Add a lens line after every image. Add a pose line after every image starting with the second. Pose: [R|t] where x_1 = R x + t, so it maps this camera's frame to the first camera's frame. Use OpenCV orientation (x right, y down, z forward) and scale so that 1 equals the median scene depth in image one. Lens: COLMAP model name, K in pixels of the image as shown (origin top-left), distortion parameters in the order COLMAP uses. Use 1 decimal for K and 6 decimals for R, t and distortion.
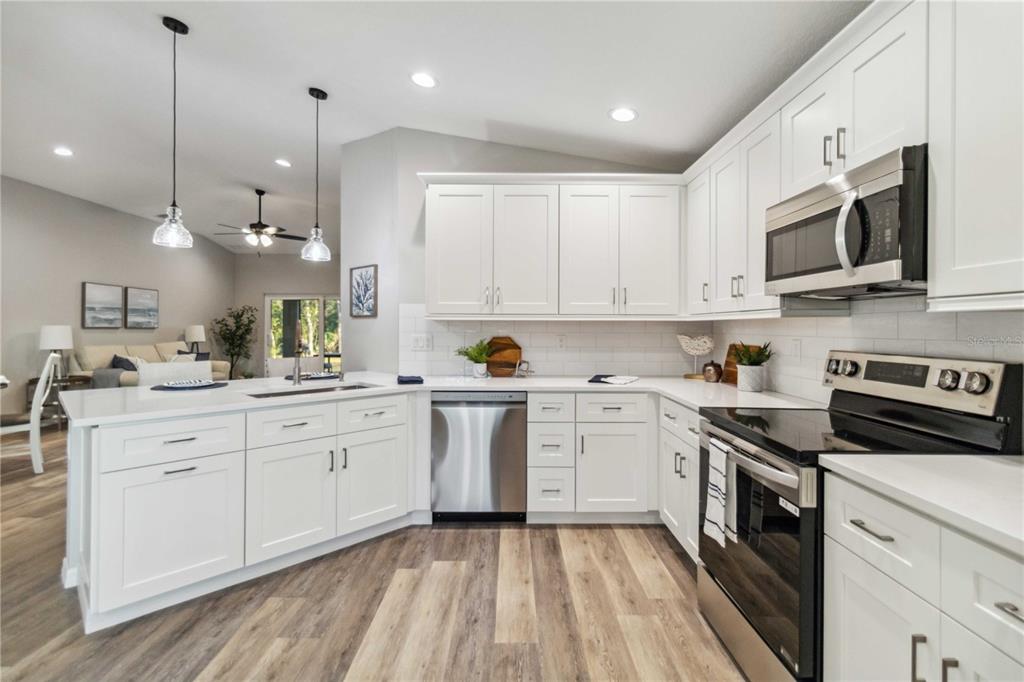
lens RADIAL K [[477.0, 0, 518.0], [0, 477.0, 327.0], [0, 0, 1]] dist [0.001318, 0.000206]
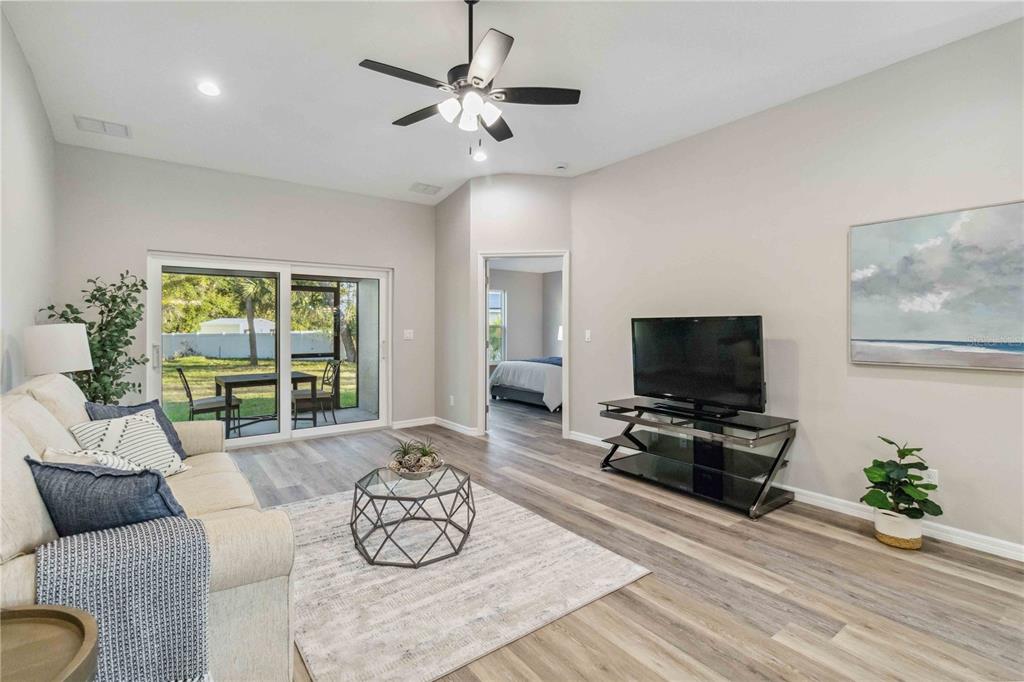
lens RADIAL K [[477.0, 0, 516.8], [0, 477.0, 322.6], [0, 0, 1]] dist [0.001318, 0.000206]
pose [[0.805127, -0.001214, 0.593101, -1.566331], [0.003167, 0.999992, -0.002251, -0.005740], [-0.593094, 0.003691, 0.805125, 1.363550]]
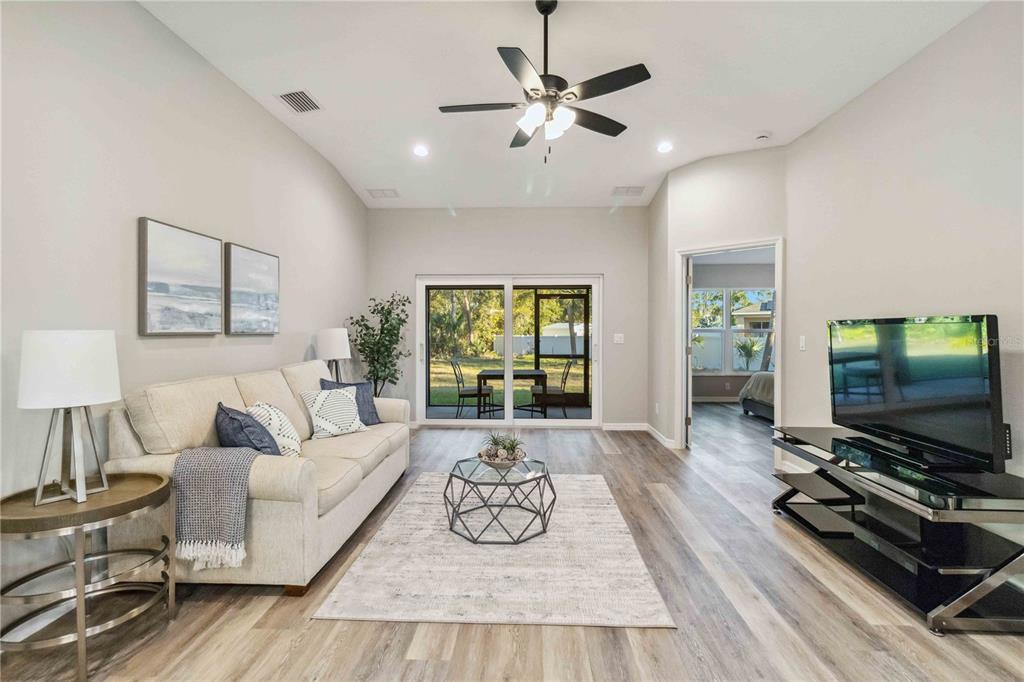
lens RADIAL K [[477.0, 0, 511.1], [0, 477.0, 334.6], [0, 0, 1]] dist [0.001318, 0.000206]
pose [[0.998742, -0.002995, -0.050063, -1.151819], [0.003633, 0.999913, 0.012649, -0.005777], [0.050020, -0.012815, 0.998666, 1.221613]]
